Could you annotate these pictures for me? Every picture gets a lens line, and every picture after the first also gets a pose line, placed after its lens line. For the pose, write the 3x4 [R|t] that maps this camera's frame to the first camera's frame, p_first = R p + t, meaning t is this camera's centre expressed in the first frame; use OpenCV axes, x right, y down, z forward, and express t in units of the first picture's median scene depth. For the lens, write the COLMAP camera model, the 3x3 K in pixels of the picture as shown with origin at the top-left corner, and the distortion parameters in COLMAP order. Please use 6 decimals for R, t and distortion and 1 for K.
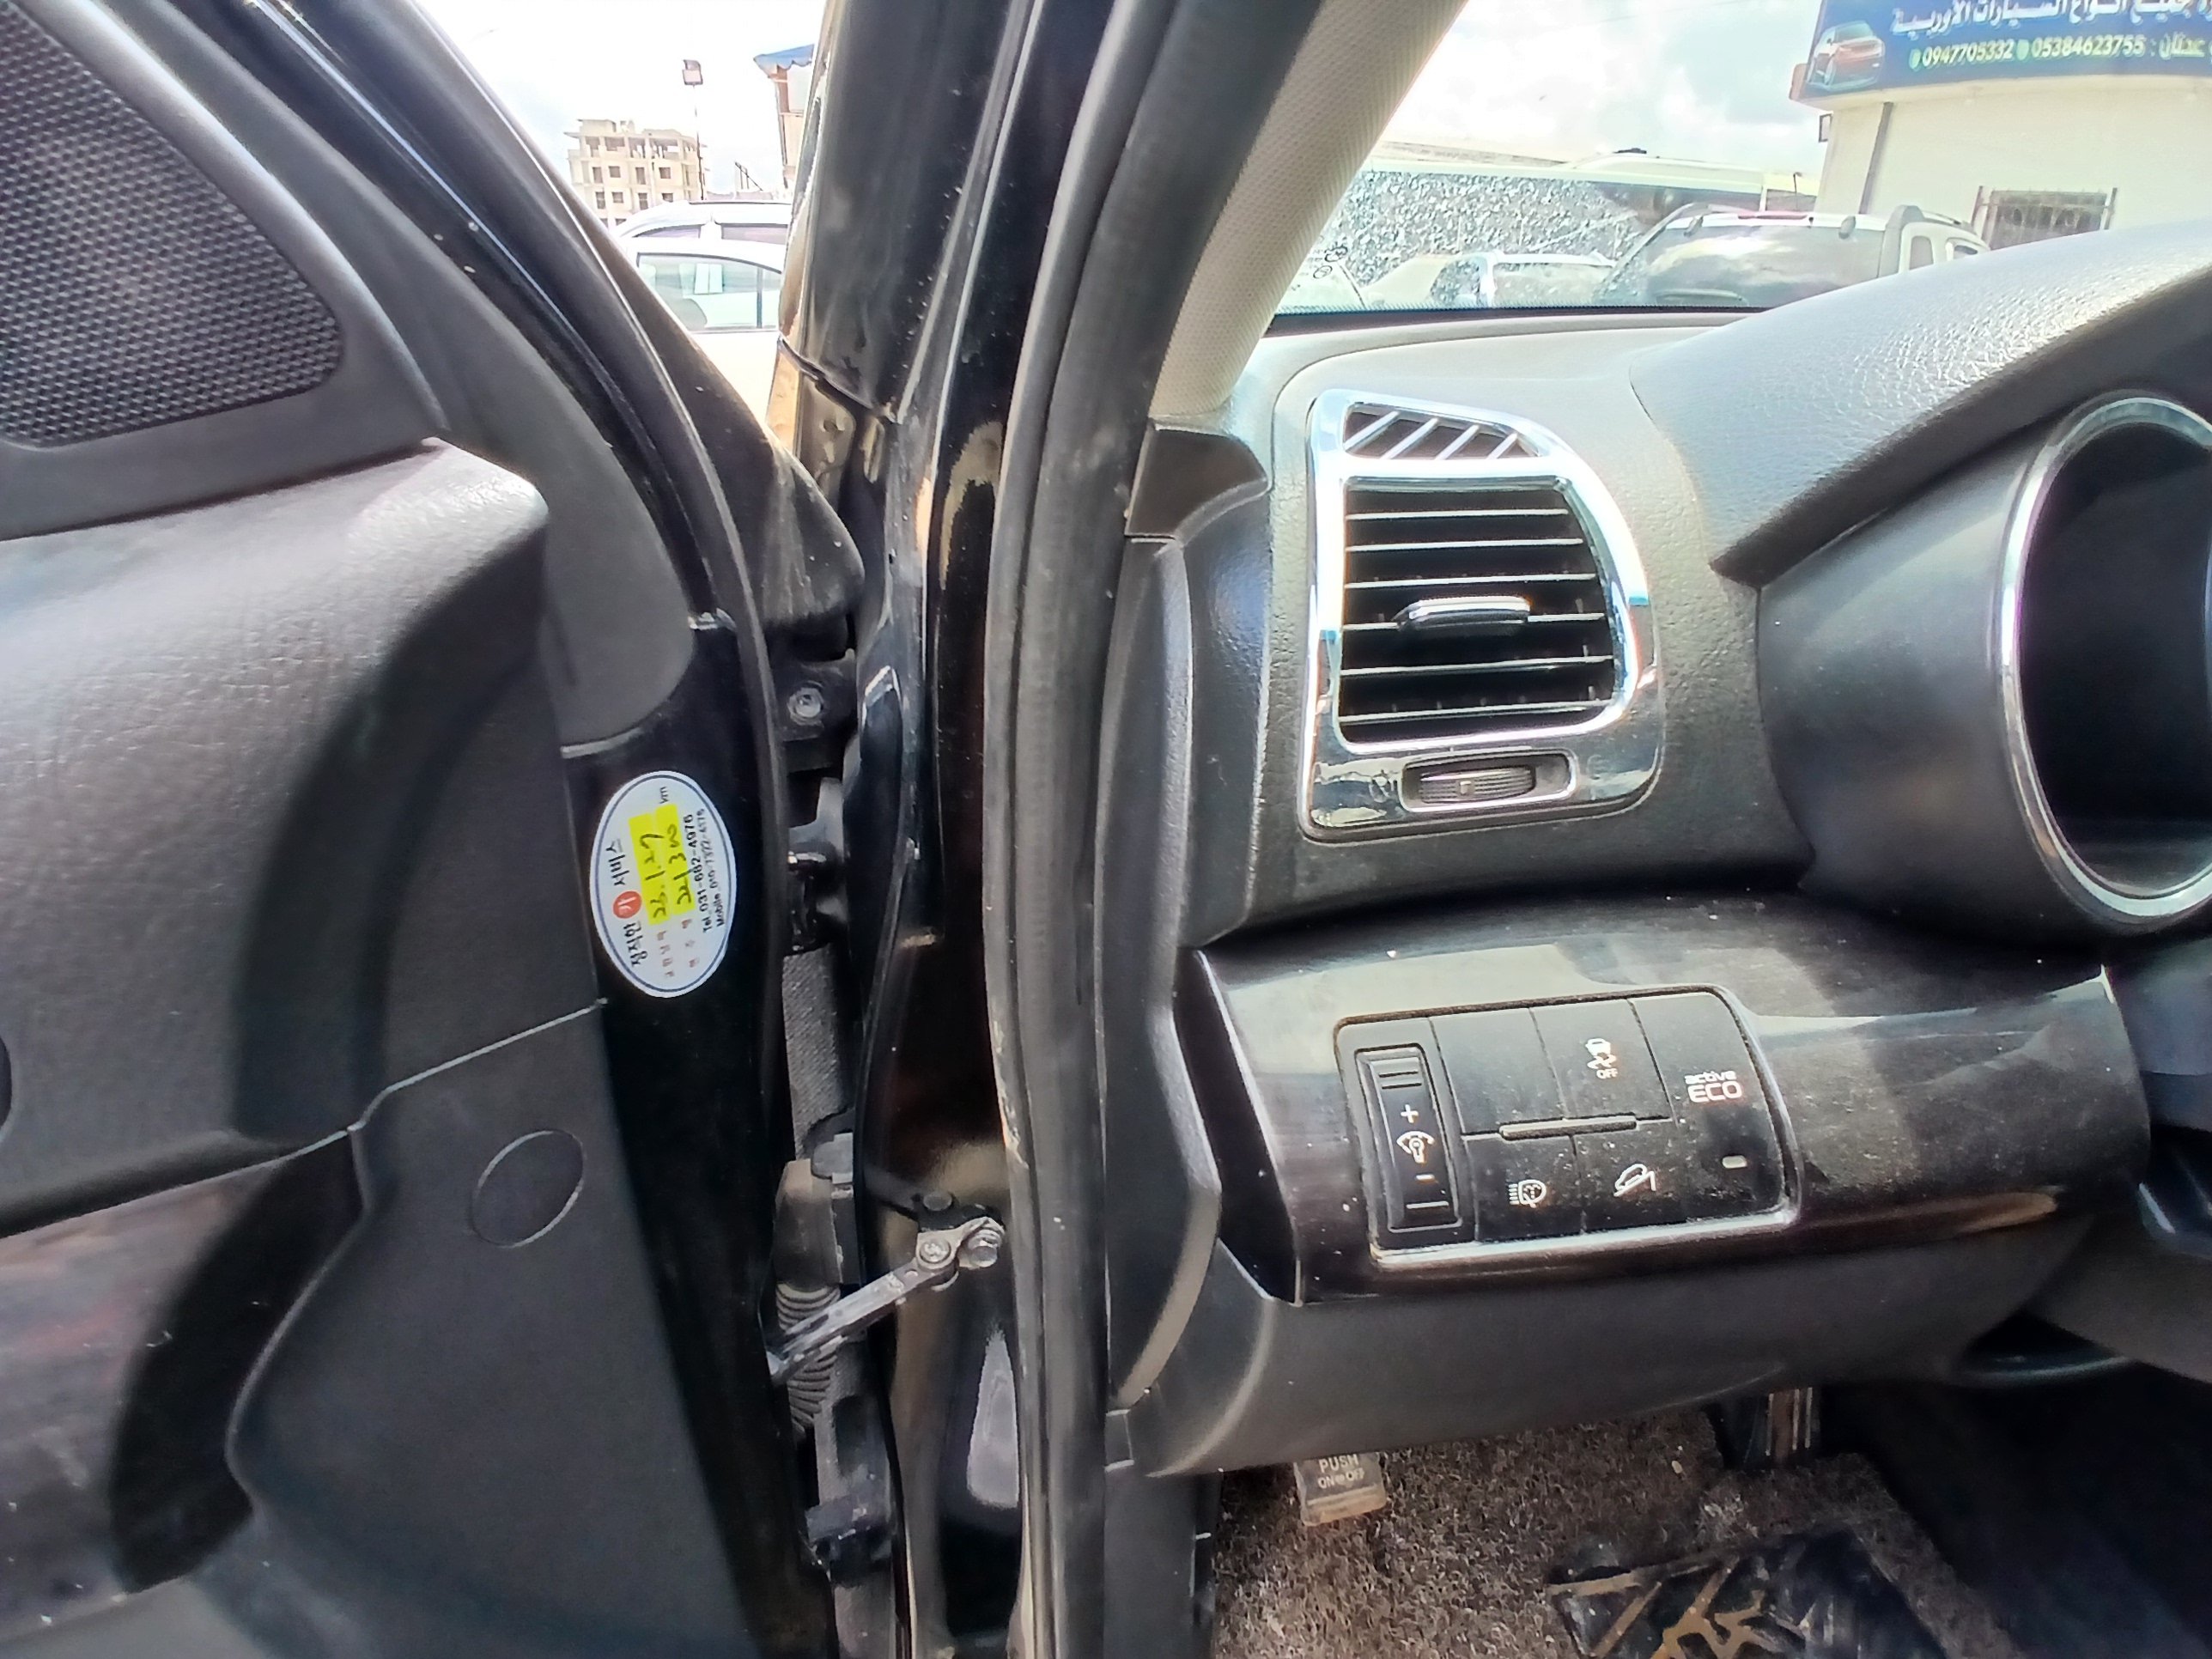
lens RADIAL K [[1146.3, 0, 1112.0], [0, 1146.3, 832.1], [0, 0, 1]] dist [0.003029, -0.045725]
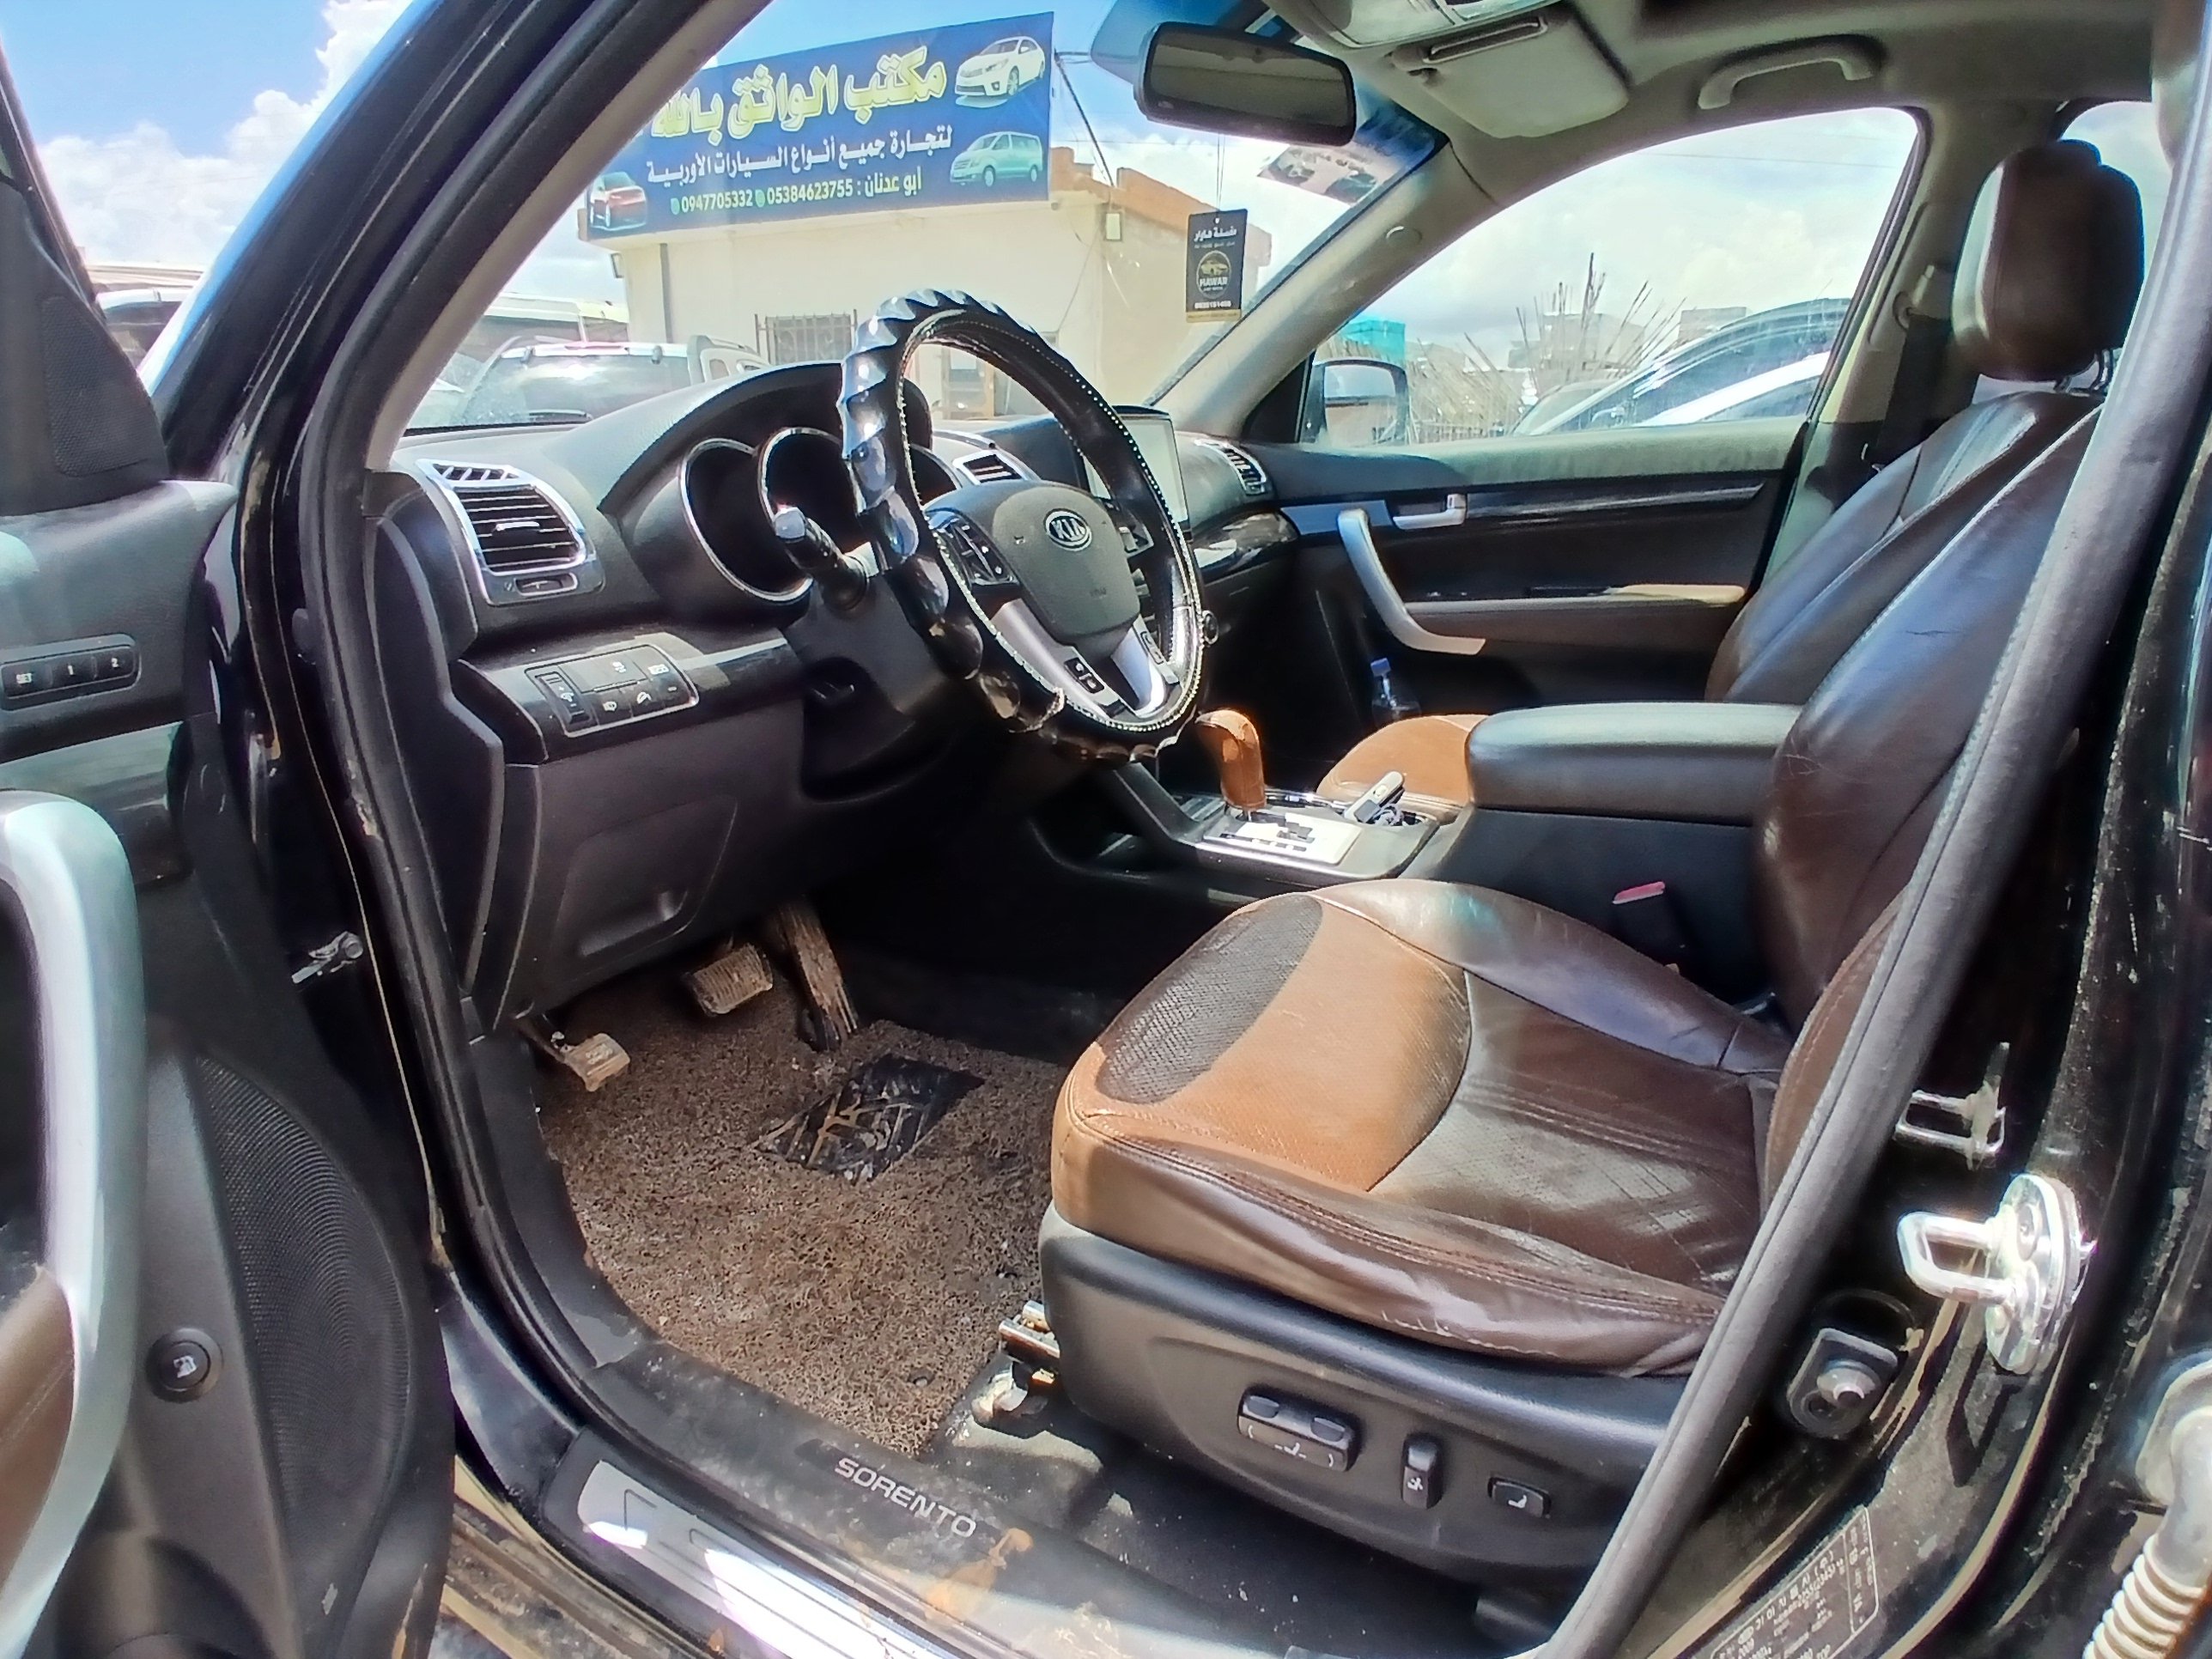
lens RADIAL K [[1082.0, 0, 1119.9], [0, 1082.0, 798.1], [0, 0, 1]] dist [-0.003843, -0.000073]
pose [[0.625153, -0.270915, 0.731976, -0.760633], [0.340745, 0.938467, 0.056322, 0.674775], [-0.702194, 0.214207, 0.678999, -1.468363]]
